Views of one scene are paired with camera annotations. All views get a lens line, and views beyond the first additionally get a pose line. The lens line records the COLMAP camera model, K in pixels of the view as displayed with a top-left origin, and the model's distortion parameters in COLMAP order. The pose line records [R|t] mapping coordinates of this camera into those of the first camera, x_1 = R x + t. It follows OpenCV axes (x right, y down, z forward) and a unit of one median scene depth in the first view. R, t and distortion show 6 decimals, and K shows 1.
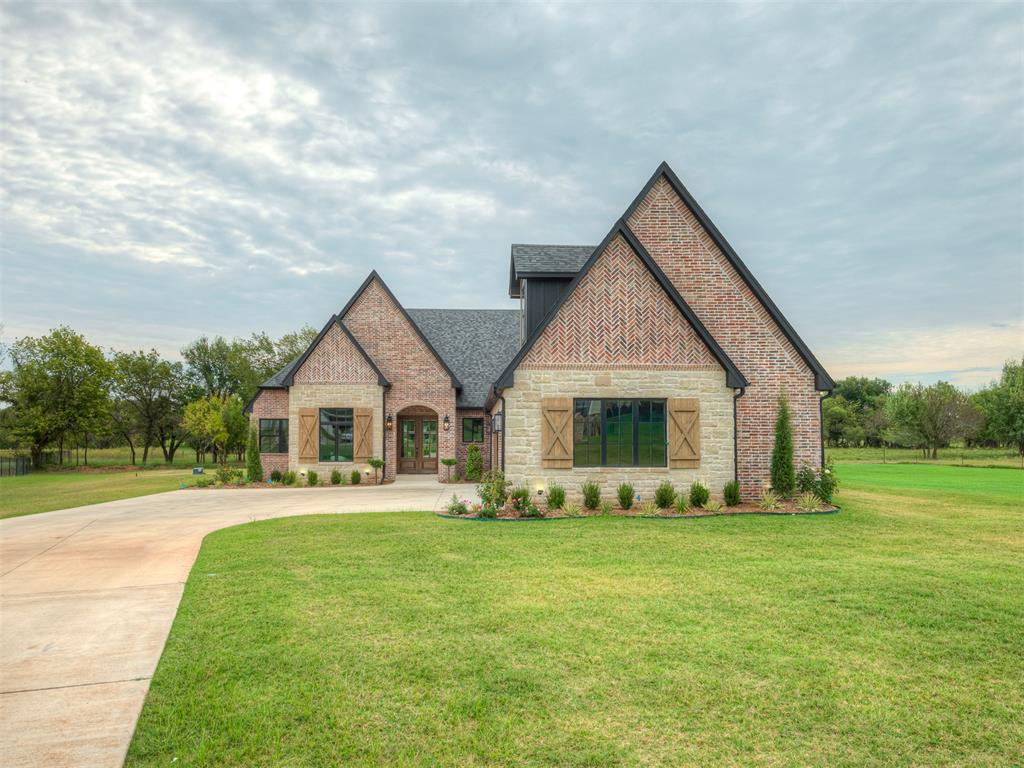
lens RADIAL K [[609.3, 0, 512.0], [0, 609.3, 384.0], [0, 0, 1]] dist [0.003326, -0.000009]
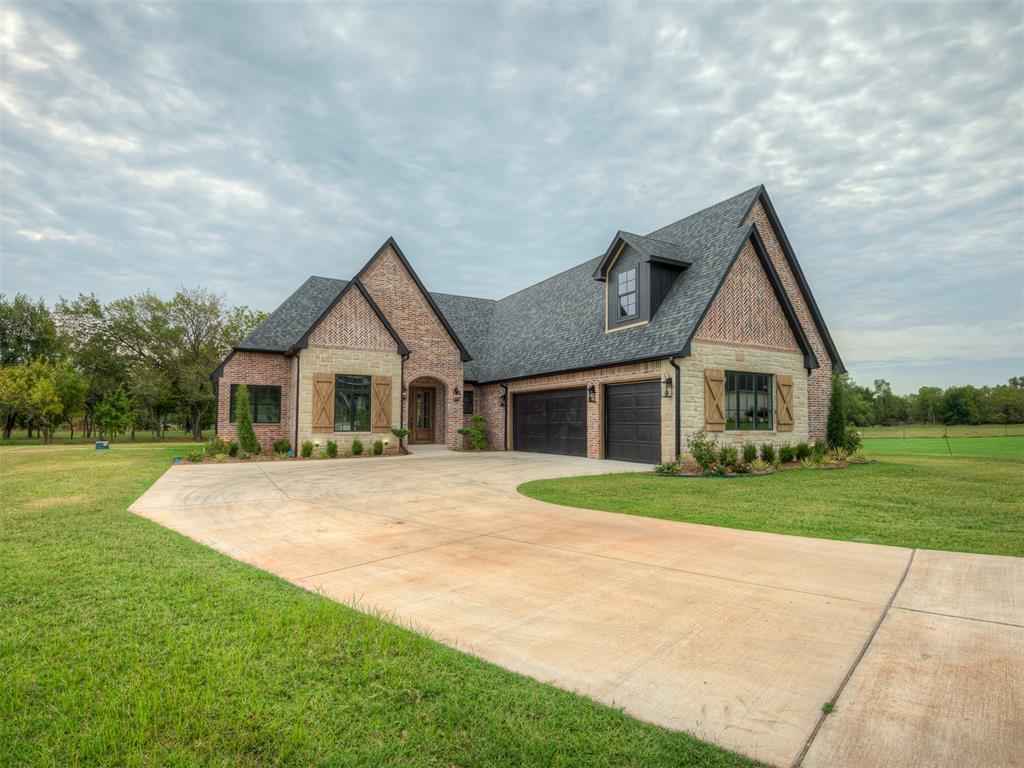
lens RADIAL K [[506.0, 0, 513.0], [0, 506.0, 396.9], [0, 0, 1]] dist [-0.011790, -0.010065]
pose [[0.904315, 0.025489, 0.426103, -0.386461], [-0.044746, 0.998377, 0.035242, 0.033430], [-0.424513, -0.050936, 0.903988, 0.176381]]
